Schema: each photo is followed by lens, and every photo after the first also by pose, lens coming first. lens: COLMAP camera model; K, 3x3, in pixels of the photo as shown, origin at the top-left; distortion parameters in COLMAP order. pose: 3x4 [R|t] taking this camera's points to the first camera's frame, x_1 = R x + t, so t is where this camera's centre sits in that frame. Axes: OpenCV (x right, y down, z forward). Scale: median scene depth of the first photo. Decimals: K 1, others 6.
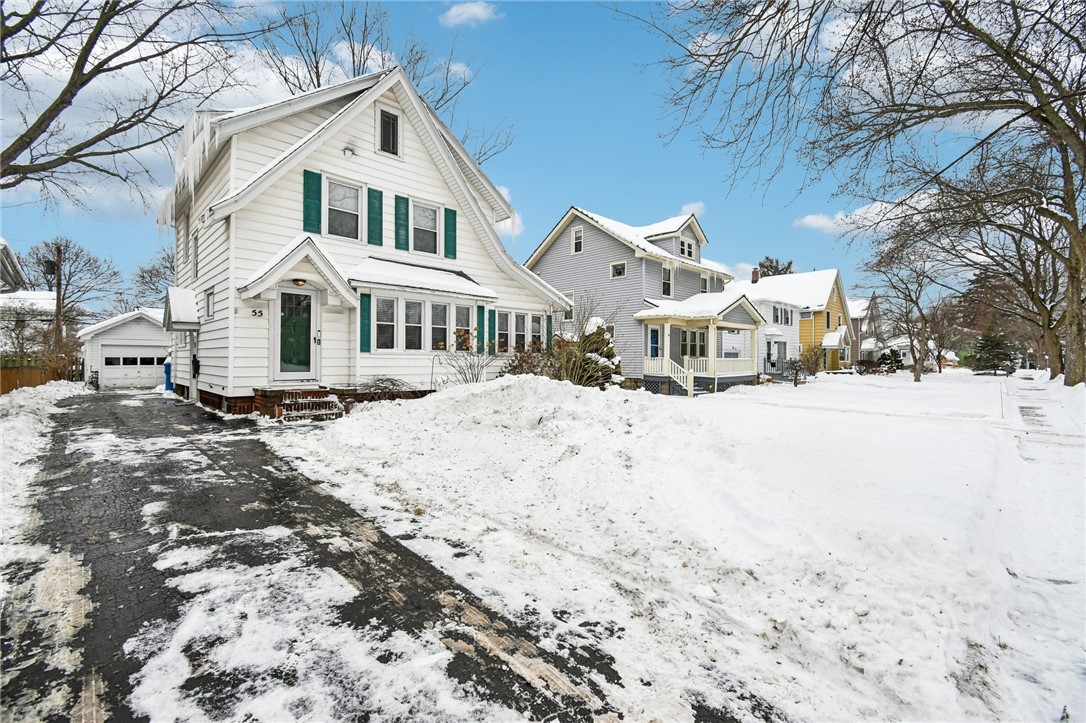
lens RADIAL K [[484.0, 0, 543.4], [0, 484.0, 358.2], [0, 0, 1]] dist [0.020799, -0.000466]
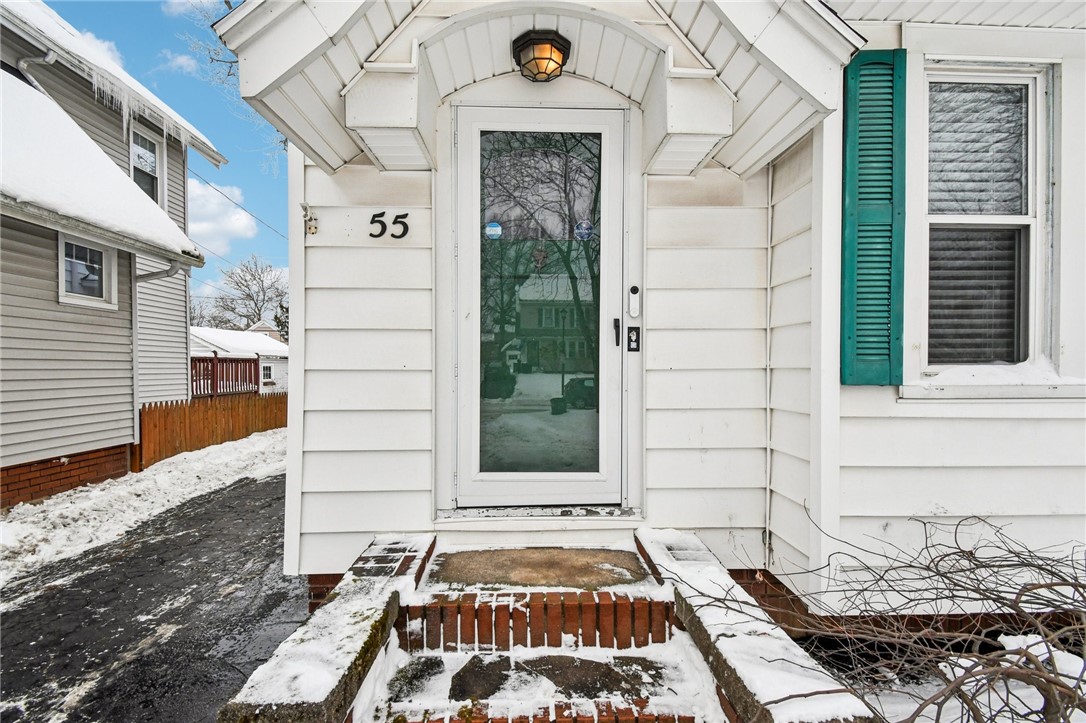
lens RADIAL K [[484.0, 0, 540.2], [0, 484.0, 364.4], [0, 0, 1]] dist [0.020799, -0.000466]
pose [[0.755514, -0.000707, -0.655132, -0.342572], [0.009084, 0.999915, 0.009397, -0.023772], [0.655069, -0.013051, 0.755456, 0.790329]]
